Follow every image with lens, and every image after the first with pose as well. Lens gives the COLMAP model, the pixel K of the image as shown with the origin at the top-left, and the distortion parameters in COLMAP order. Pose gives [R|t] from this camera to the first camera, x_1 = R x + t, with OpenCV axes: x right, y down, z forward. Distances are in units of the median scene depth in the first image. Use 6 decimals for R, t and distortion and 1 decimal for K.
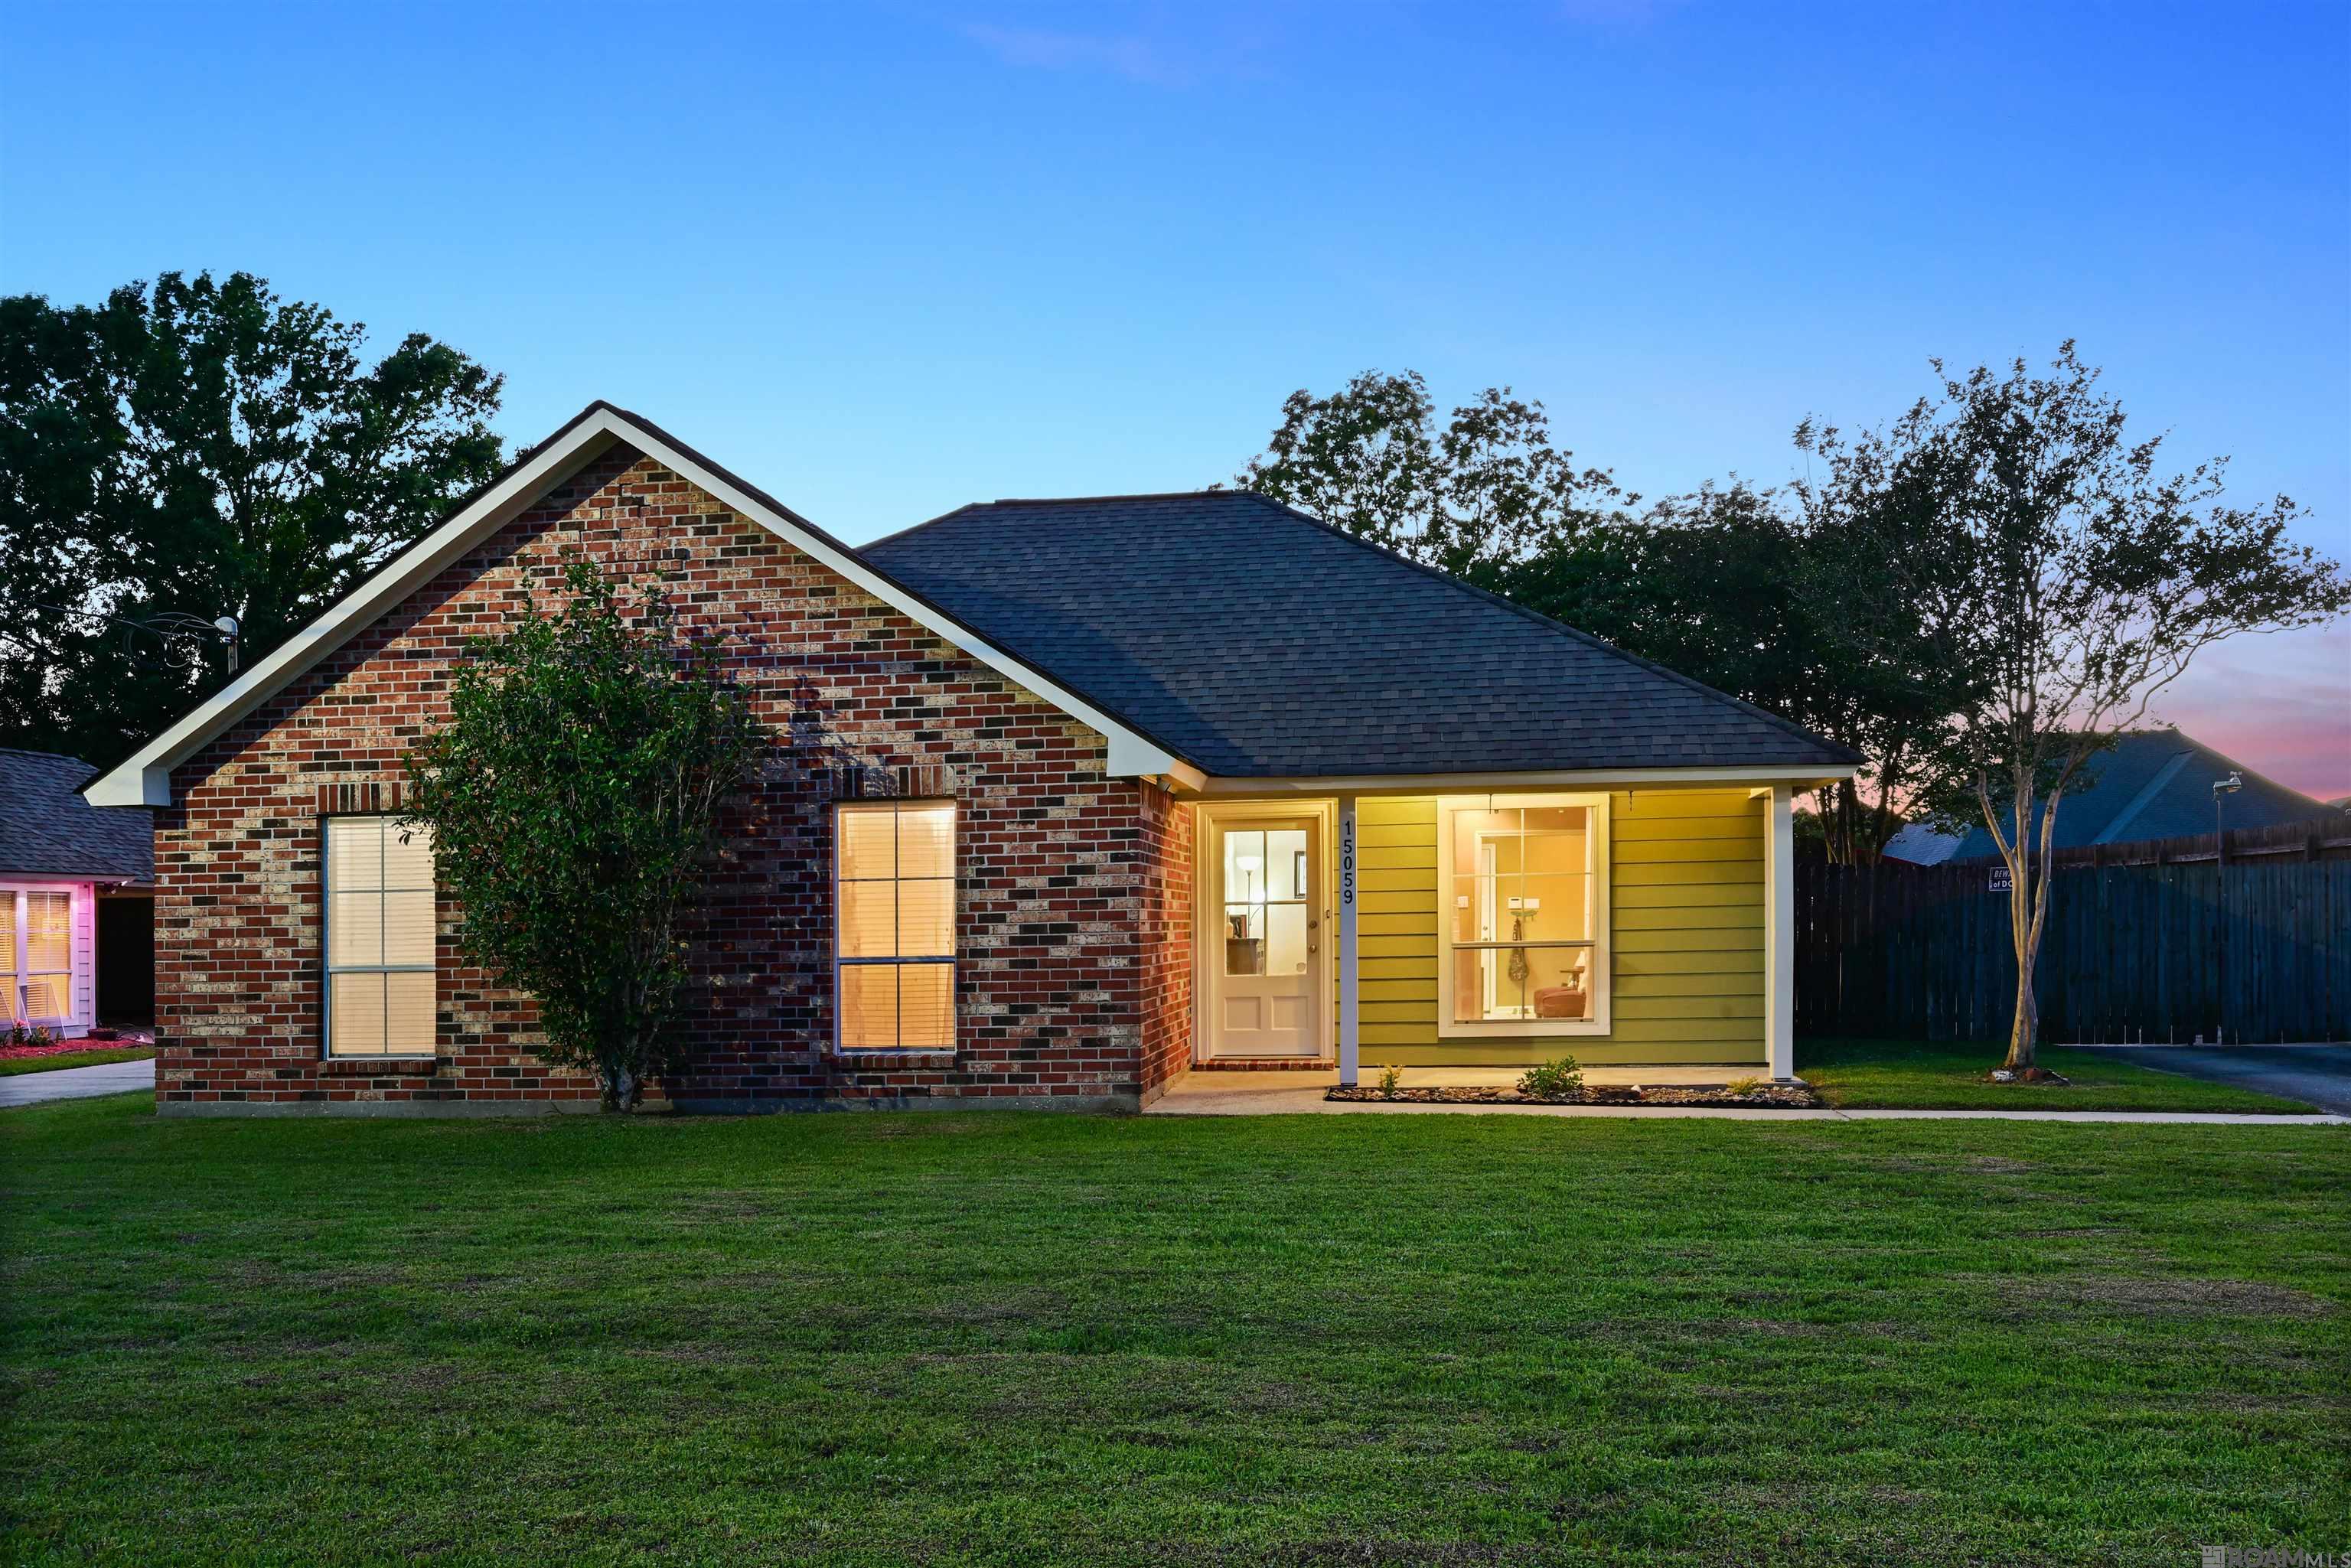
lens RADIAL K [[1833.0, 0, 1175.9], [0, 1833.0, 898.9], [0, 0, 1]] dist [0.006947, -0.002508]
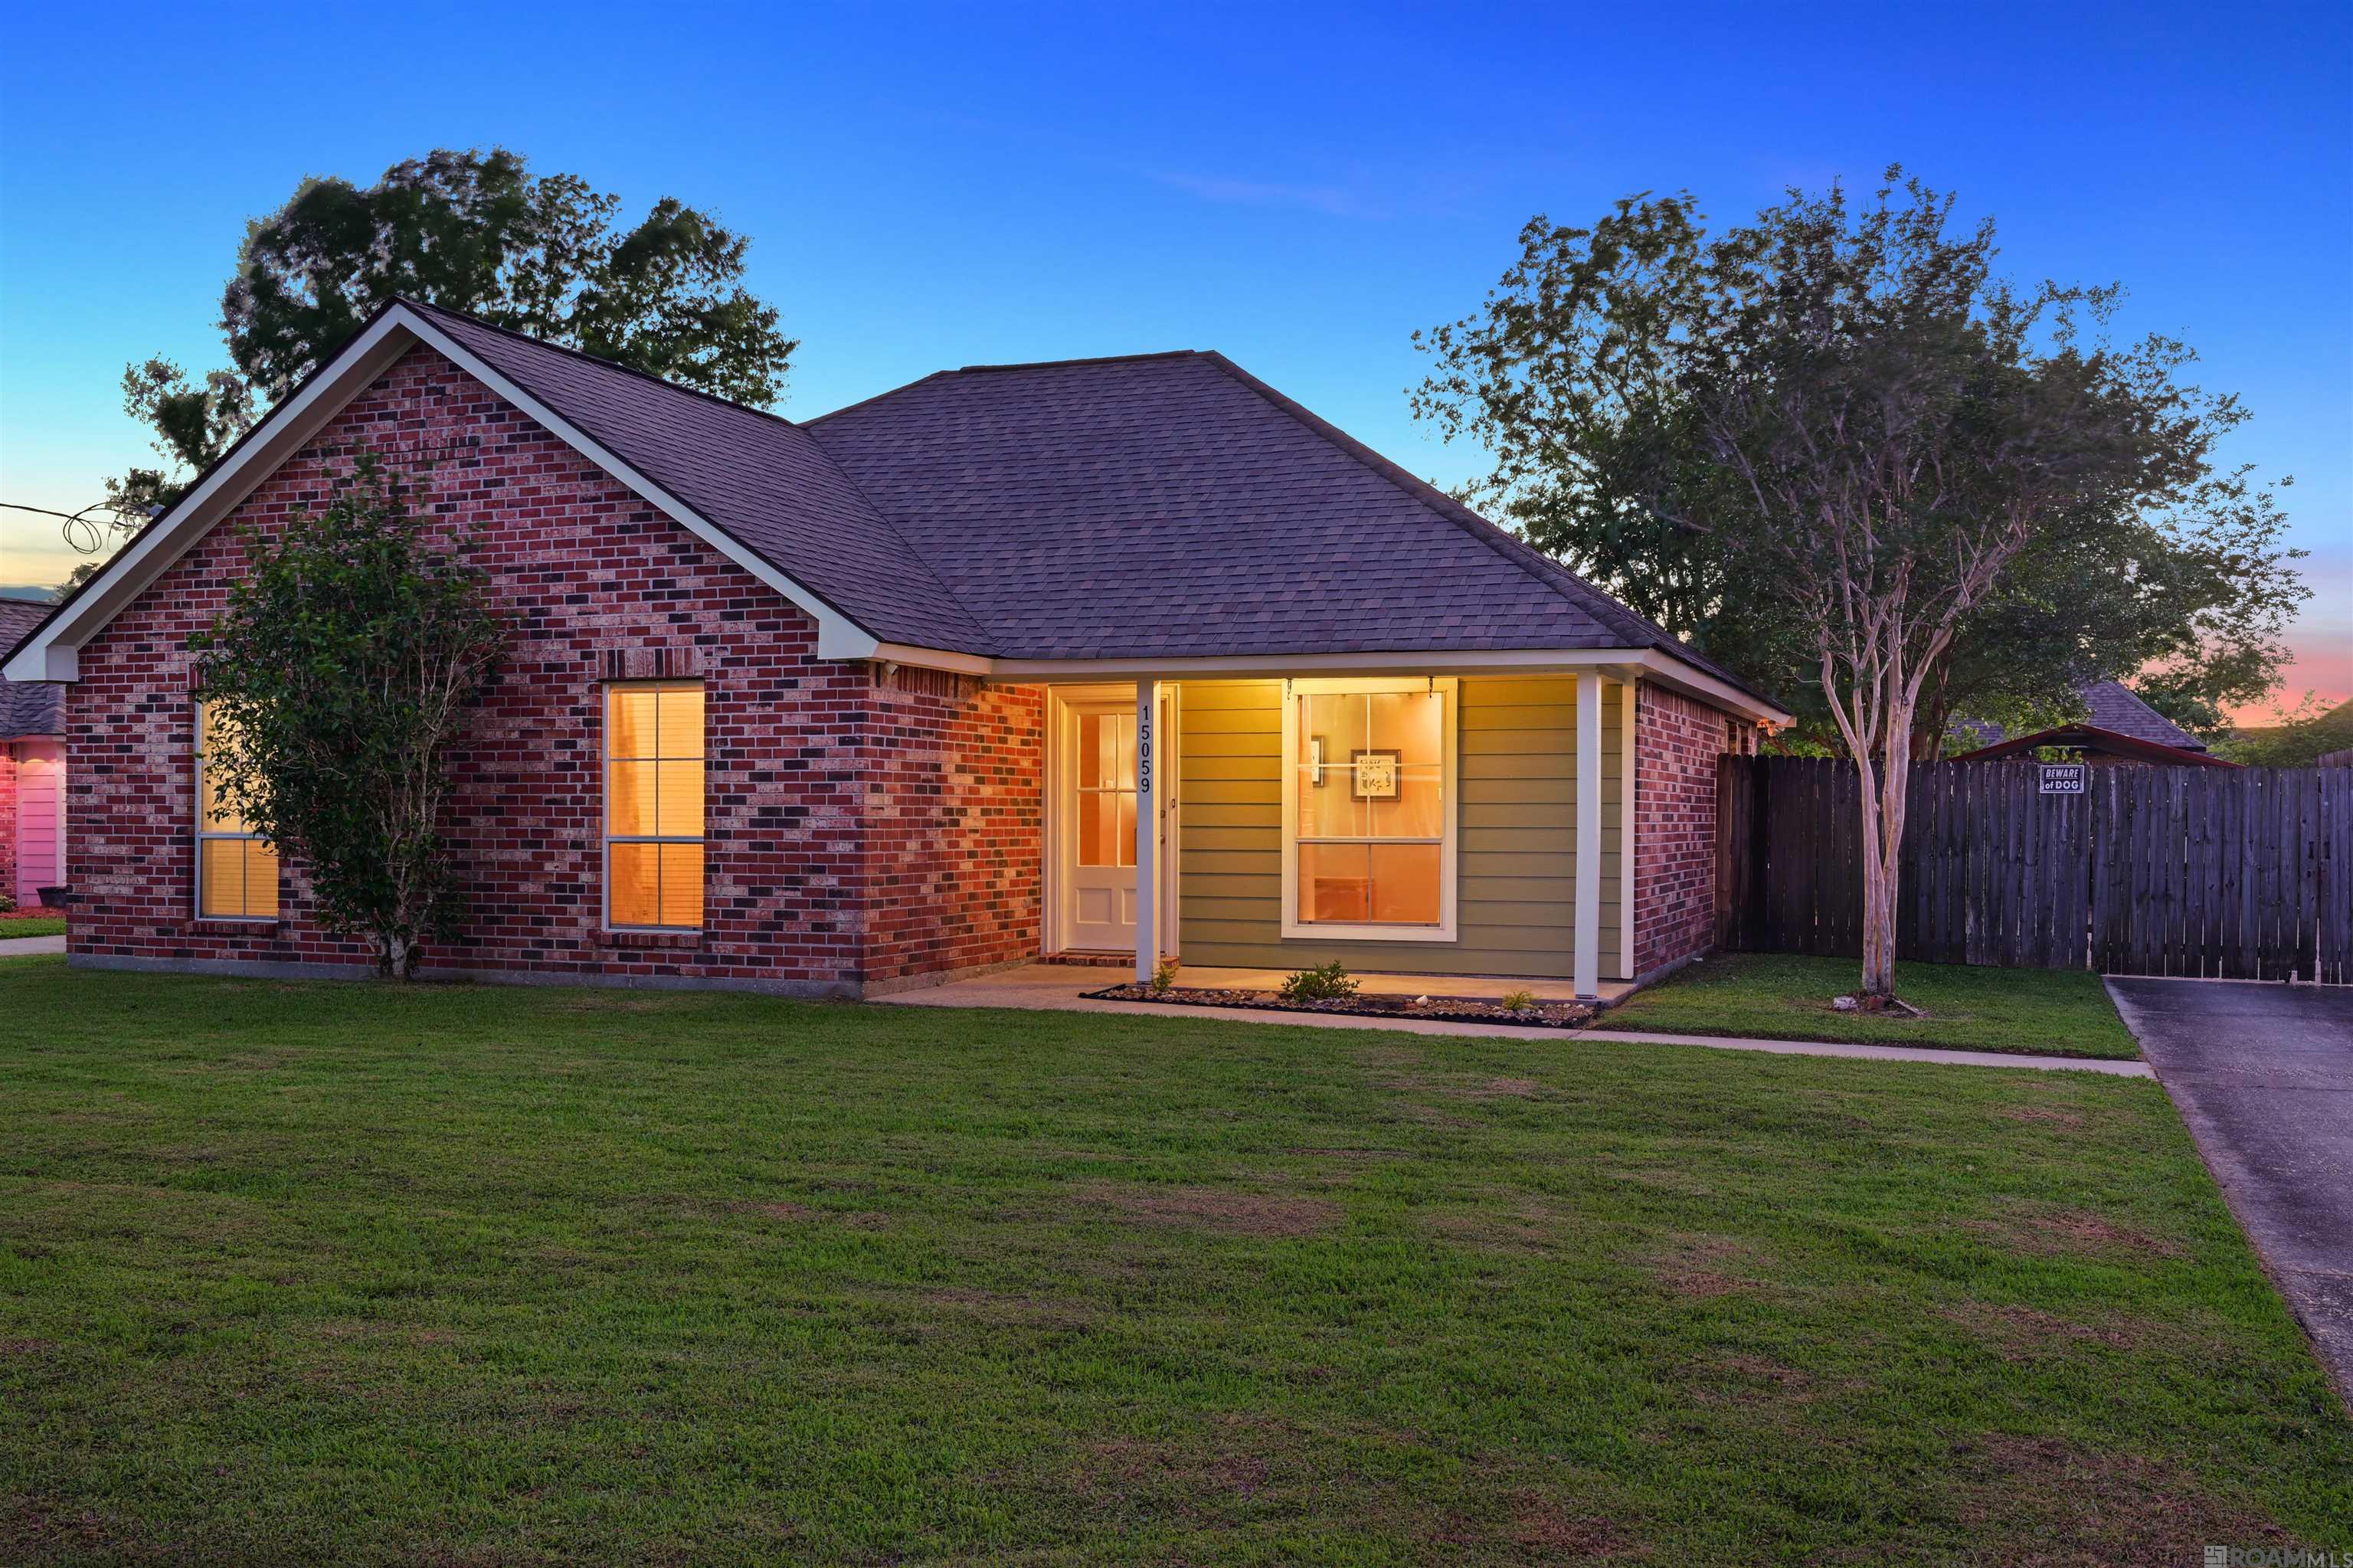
lens RADIAL K [[2042.8, 0, 1177.2], [0, 2042.8, 797.7], [0, 0, 1]] dist [0.009041, 0.001626]
pose [[0.972166, 0.020017, -0.233436, 0.376991], [-0.018237, 0.999786, 0.009783, -0.005776], [0.233581, -0.005254, 0.972323, -0.027388]]
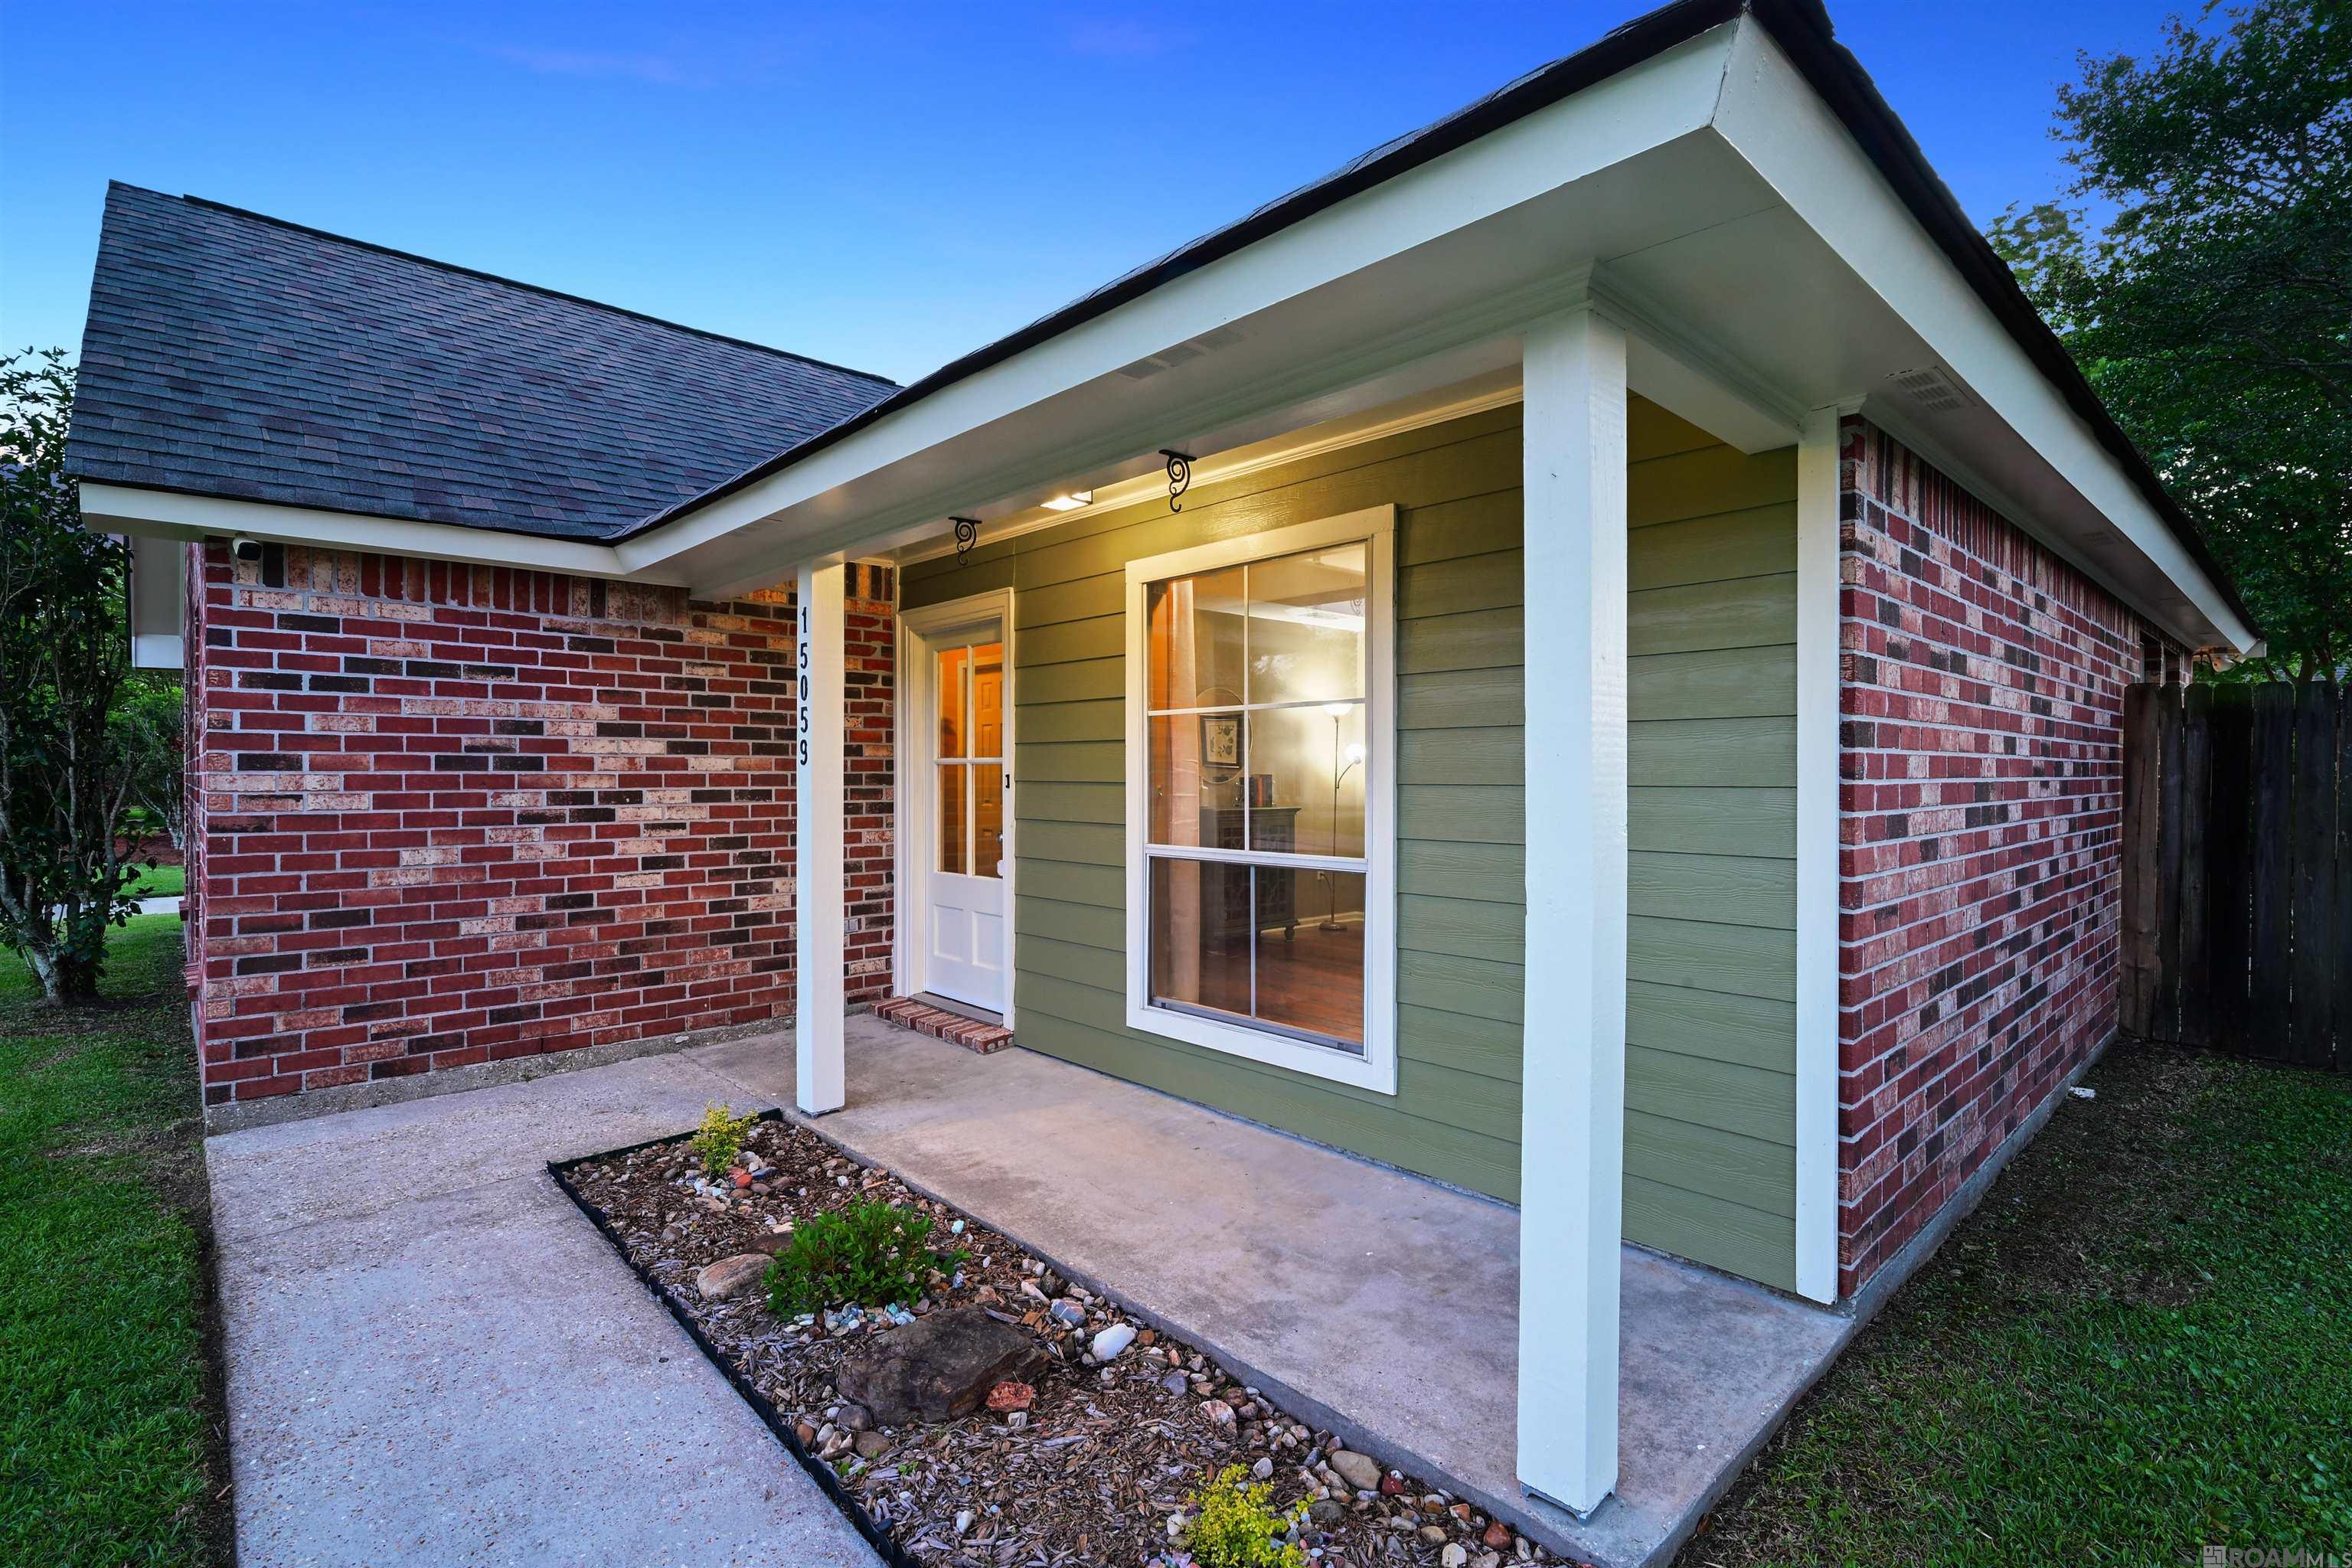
lens RADIAL K [[1086.8, 0, 1176.1], [0, 1086.8, 767.0], [0, 0, 1]] dist [-0.000239, 0.000128]
pose [[0.775055, 0.015264, -0.631709, 0.391218], [-0.005204, 0.999828, 0.017774, -0.003239], [0.631872, -0.010489, 0.775002, 0.876903]]
